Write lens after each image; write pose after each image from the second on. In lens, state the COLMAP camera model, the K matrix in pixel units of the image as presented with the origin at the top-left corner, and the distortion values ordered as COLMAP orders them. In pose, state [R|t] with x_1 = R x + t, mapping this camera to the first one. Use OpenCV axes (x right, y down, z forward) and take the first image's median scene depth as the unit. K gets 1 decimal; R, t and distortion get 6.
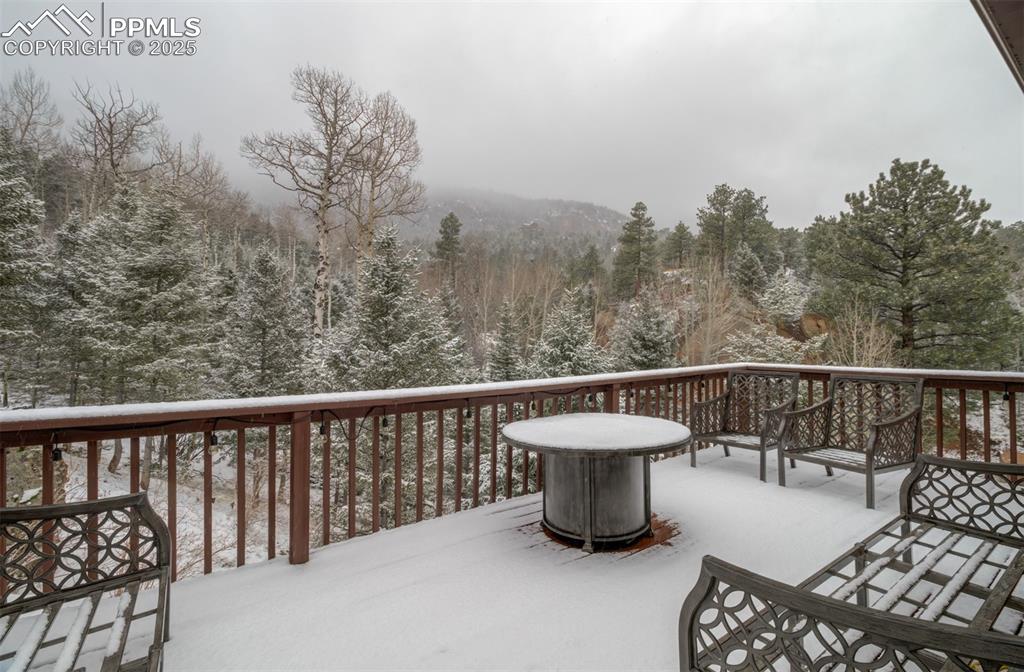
lens RADIAL K [[479.5, 0, 509.6], [0, 479.5, 320.3], [0, 0, 1]] dist [0.018946, 0.000397]
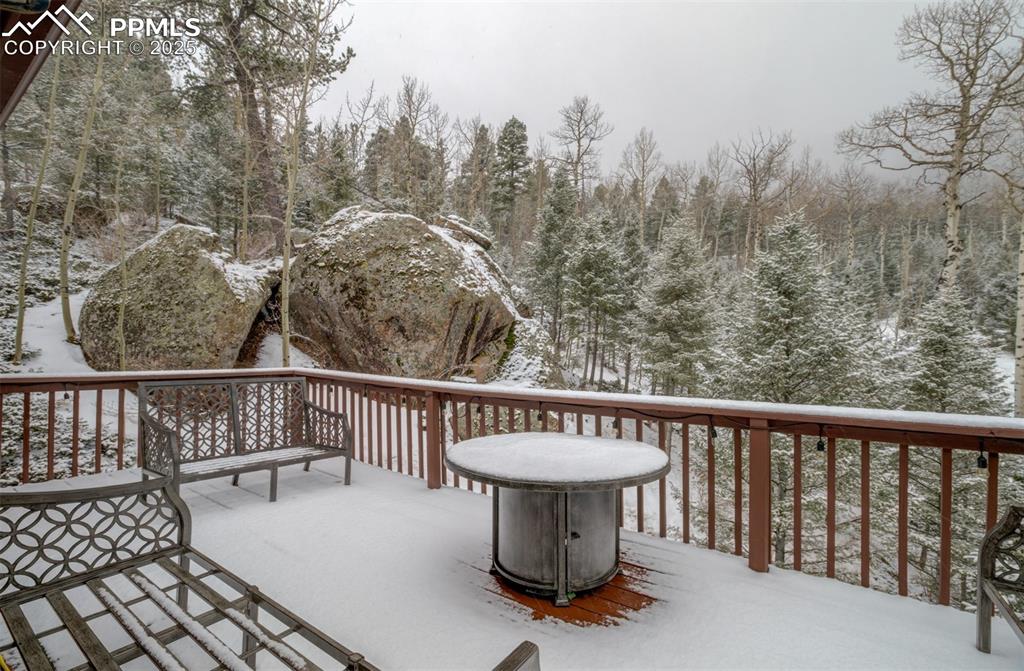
lens RADIAL K [[492.7, 0, 538.0], [0, 492.7, 332.0], [0, 0, 1]] dist [-0.022264, 0.019879]
pose [[0.305148, -0.016528, -0.952161, 0.385494], [0.028554, 0.999559, -0.008200, 0.008779], [0.951877, -0.024686, 0.305486, 0.280437]]
